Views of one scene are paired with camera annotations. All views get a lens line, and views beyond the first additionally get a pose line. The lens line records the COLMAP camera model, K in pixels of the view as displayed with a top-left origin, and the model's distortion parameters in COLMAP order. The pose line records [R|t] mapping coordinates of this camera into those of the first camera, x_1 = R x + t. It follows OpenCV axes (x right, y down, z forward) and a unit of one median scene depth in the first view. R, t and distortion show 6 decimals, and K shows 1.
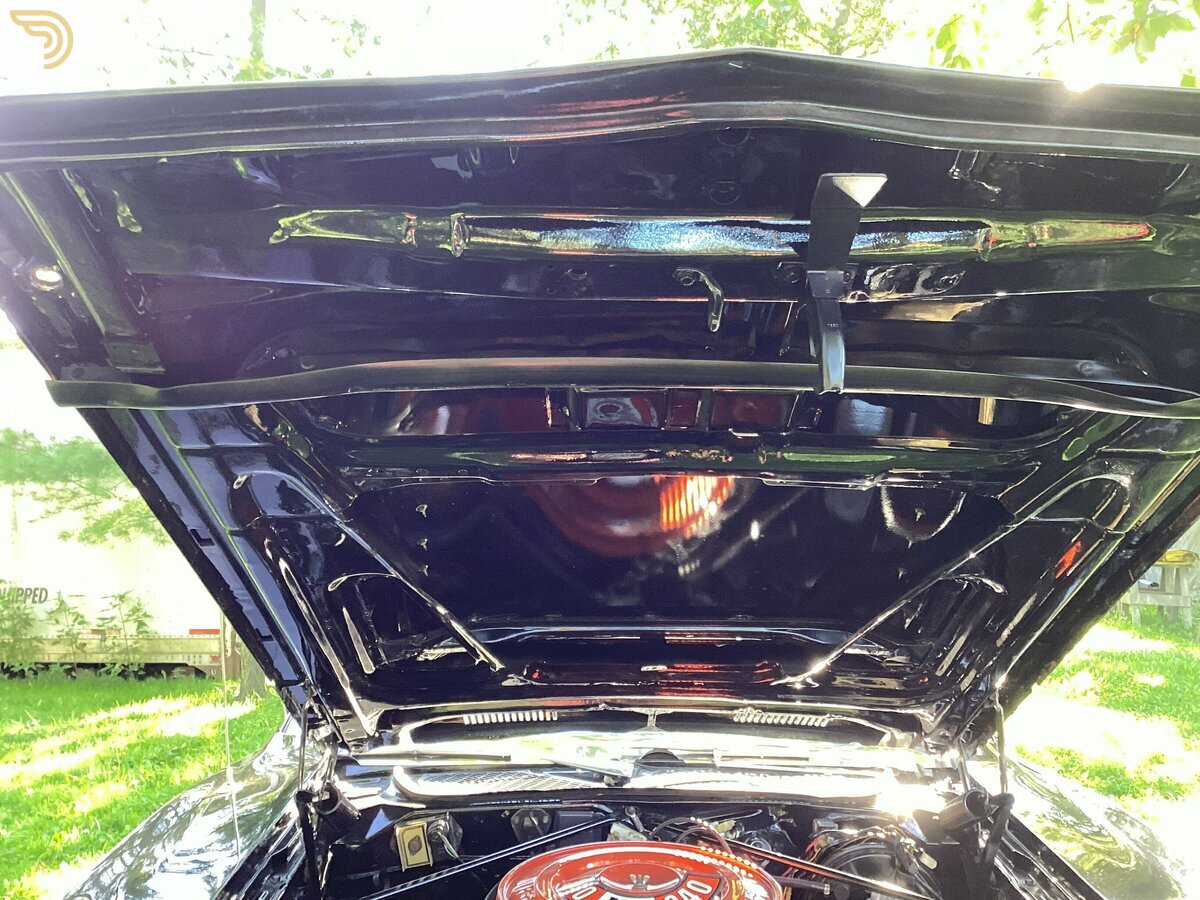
lens RADIAL K [[1111.1, 0, 615.8], [0, 1111.1, 451.9], [0, 0, 1]] dist [0.093834, -0.189551]
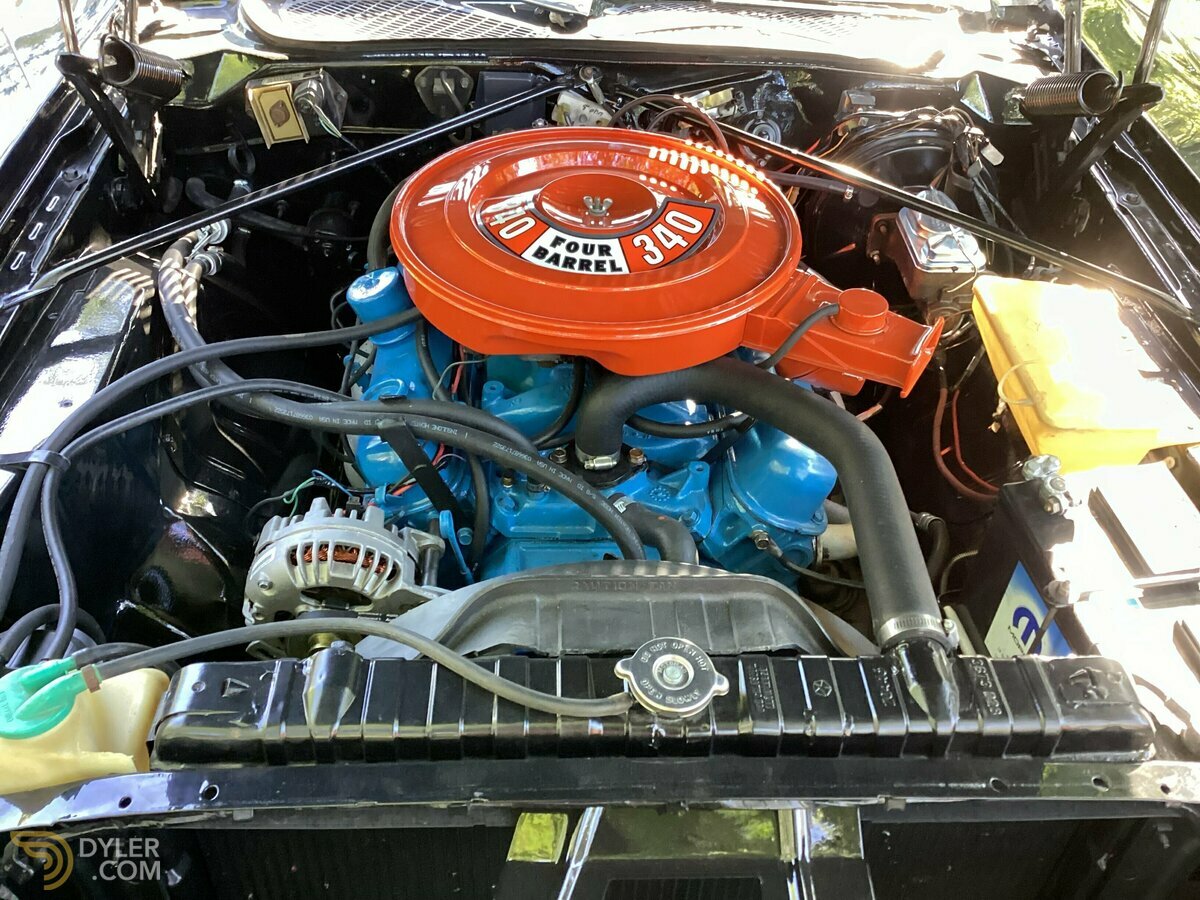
lens RADIAL K [[1111.1, 0, 615.8], [0, 1111.1, 451.9], [0, 0, 1]] dist [0.093834, -0.189551]
pose [[0.998899, 0.012545, 0.045195, 0.002733], [-0.039441, 0.746134, 0.664626, 0.031768], [-0.025384, -0.665677, 0.745808, 0.325581]]
